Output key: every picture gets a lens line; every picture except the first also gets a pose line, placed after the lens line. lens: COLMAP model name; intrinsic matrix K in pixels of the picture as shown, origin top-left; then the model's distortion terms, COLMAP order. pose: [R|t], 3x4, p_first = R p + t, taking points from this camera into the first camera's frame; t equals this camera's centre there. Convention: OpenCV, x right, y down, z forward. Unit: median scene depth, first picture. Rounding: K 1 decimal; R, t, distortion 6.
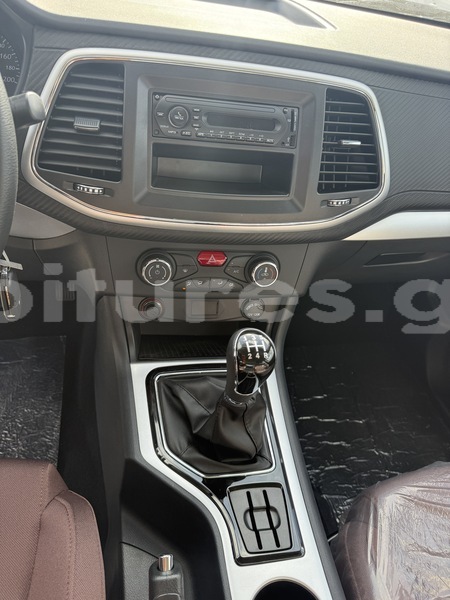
lens RADIAL K [[429.0, 0, 225.0], [0, 429.0, 300.0], [0, 0, 1]] dist [0.031285, -0.065753]
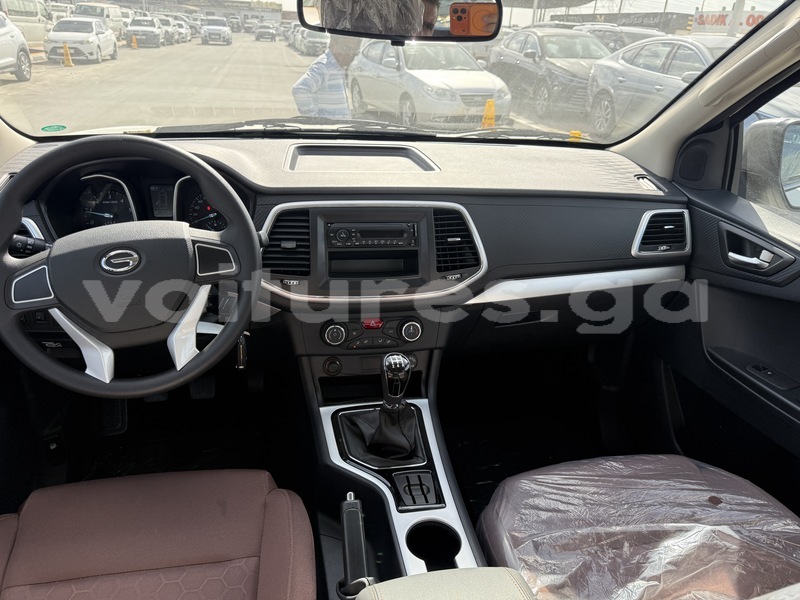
lens RADIAL K [[573.1, 0, 400.0], [0, 573.1, 300.0], [0, 0, 1]] dist [0.051863, -0.065867]
pose [[0.995139, -0.094071, -0.029124, 0.141560], [0.083651, 0.963565, -0.254056, 0.367957], [0.051962, 0.250385, 0.966751, -0.990074]]
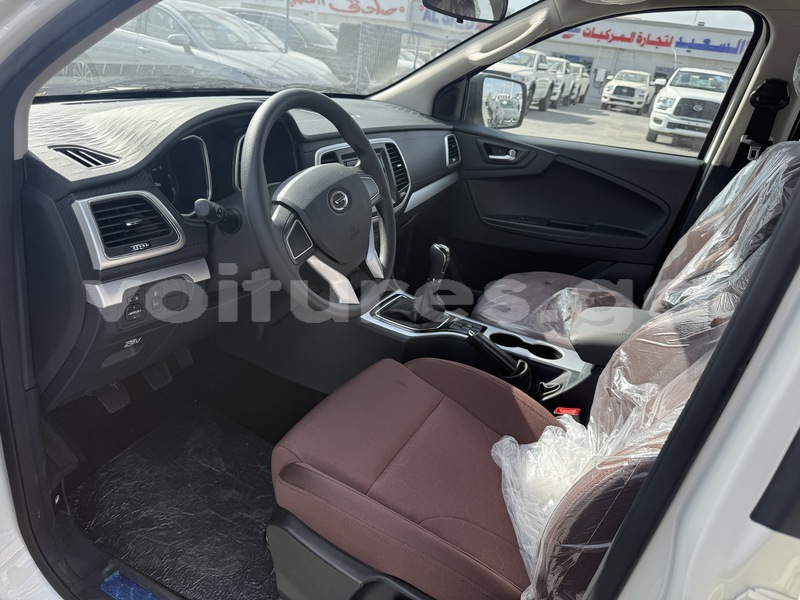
lens RADIAL K [[573.1, 0, 400.0], [0, 573.1, 300.0], [0, 0, 1]] dist [0.051863, -0.065867]
pose [[0.616959, -0.383251, 0.687372, -1.967550], [0.481631, 0.874624, 0.055361, 0.060290], [-0.622409, 0.296904, 0.724193, -0.877740]]
